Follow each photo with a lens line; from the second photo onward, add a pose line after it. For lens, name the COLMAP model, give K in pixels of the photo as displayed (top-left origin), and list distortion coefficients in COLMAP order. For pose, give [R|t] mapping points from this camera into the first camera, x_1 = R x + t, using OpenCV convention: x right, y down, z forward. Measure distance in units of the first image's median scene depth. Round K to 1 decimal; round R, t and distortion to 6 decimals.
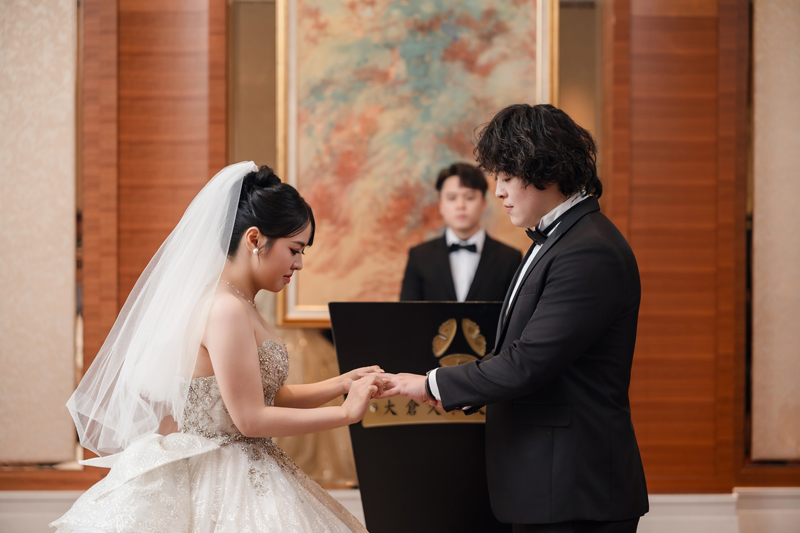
lens RADIAL K [[1590.0, 0, 378.0], [0, 1590.0, 266.7], [0, 0, 1]] dist [-0.008836, -0.029319]
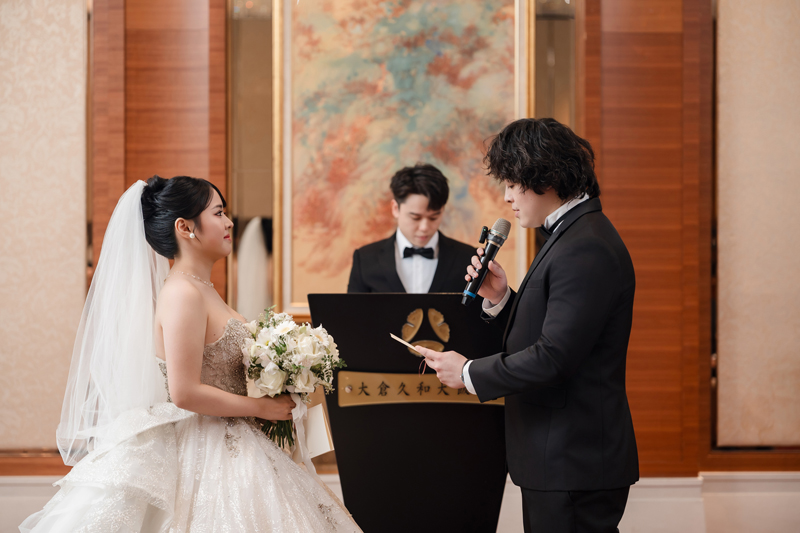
lens RADIAL K [[1628.0, 0, 400.0], [0, 1628.0, 266.5], [0, 0, 1]] dist [0.027815, -0.331049]
pose [[0.999987, -0.002201, -0.004534, 0.027028], [0.002177, 0.999985, -0.005114, 0.005976], [0.004545, 0.005104, 0.999977, -0.101467]]
